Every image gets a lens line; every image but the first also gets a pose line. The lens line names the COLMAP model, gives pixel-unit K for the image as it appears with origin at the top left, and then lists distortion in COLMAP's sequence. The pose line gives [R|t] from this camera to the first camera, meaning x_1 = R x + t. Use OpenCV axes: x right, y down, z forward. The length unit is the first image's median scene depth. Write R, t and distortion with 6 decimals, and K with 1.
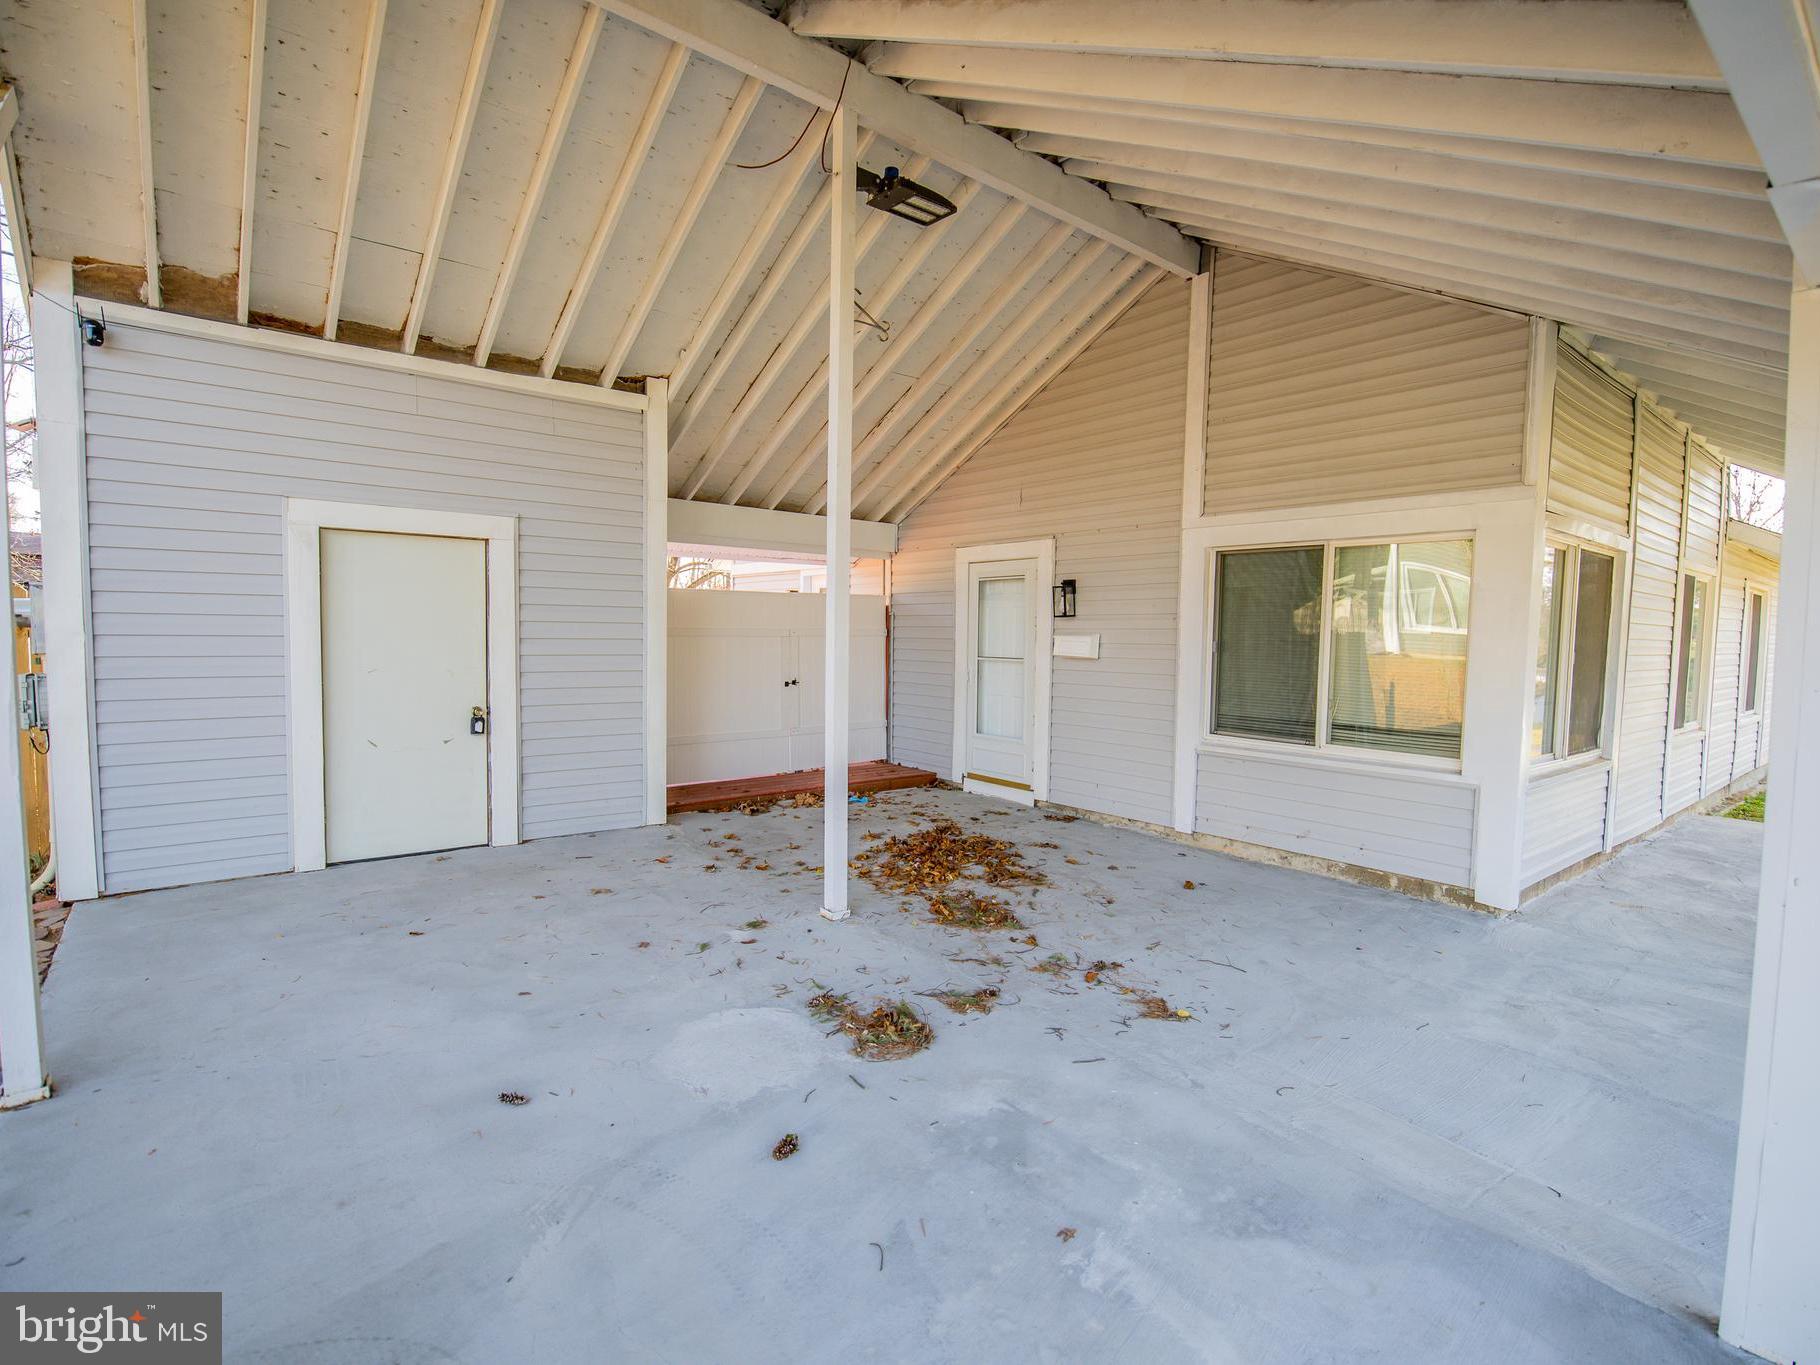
lens RADIAL K [[860.1, 0, 914.2], [0, 860.1, 690.3], [0, 0, 1]] dist [-0.001568, -0.001204]
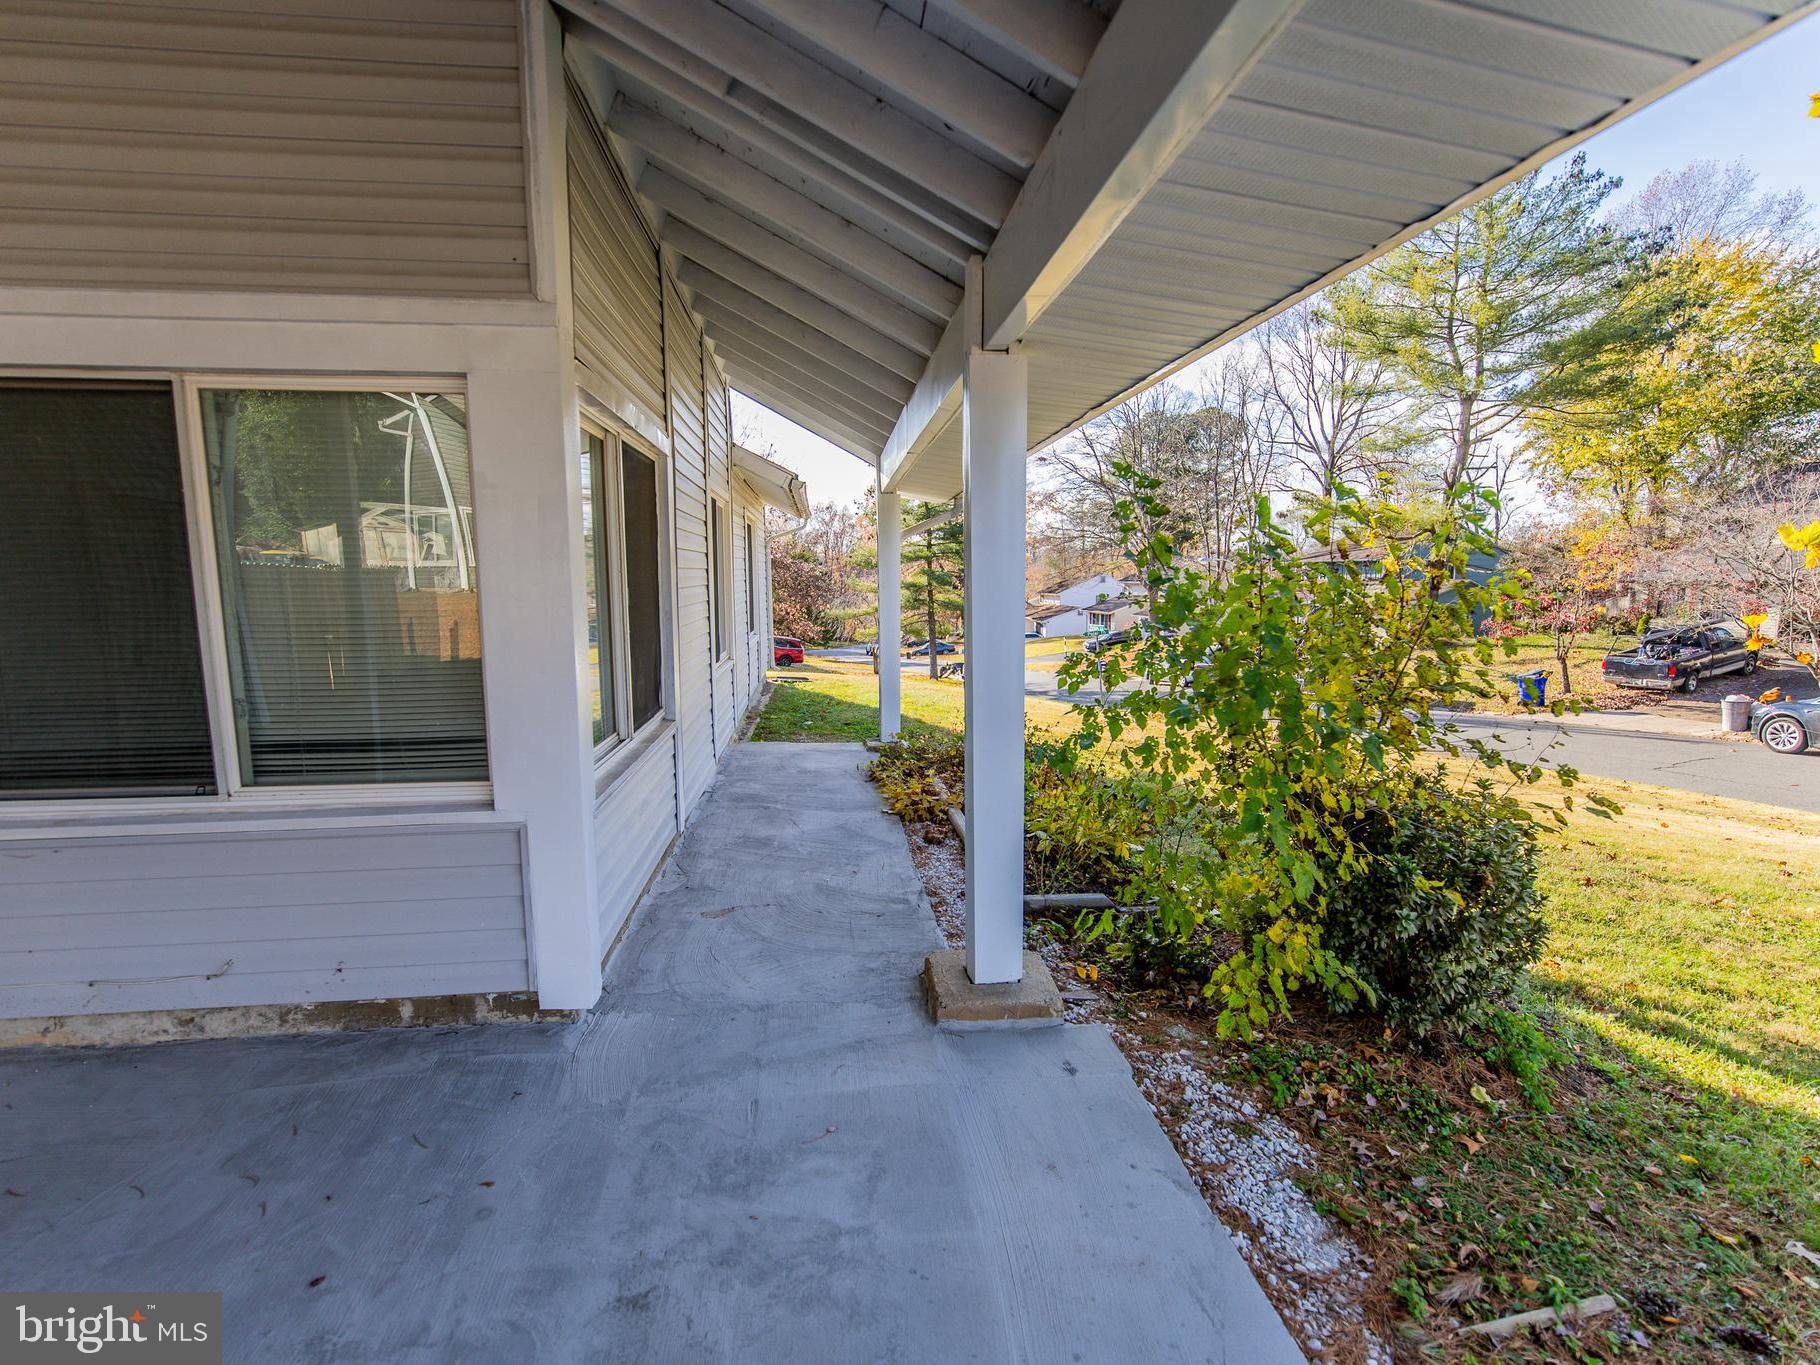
lens RADIAL K [[860.1, 0, 916.0], [0, 860.1, 686.5], [0, 0, 1]] dist [-0.001568, -0.001204]
pose [[0.536429, -0.127088, 0.834322, 0.282544], [0.061287, 0.991853, 0.111679, -0.028809], [-0.841717, -0.008775, 0.539847, 0.400685]]
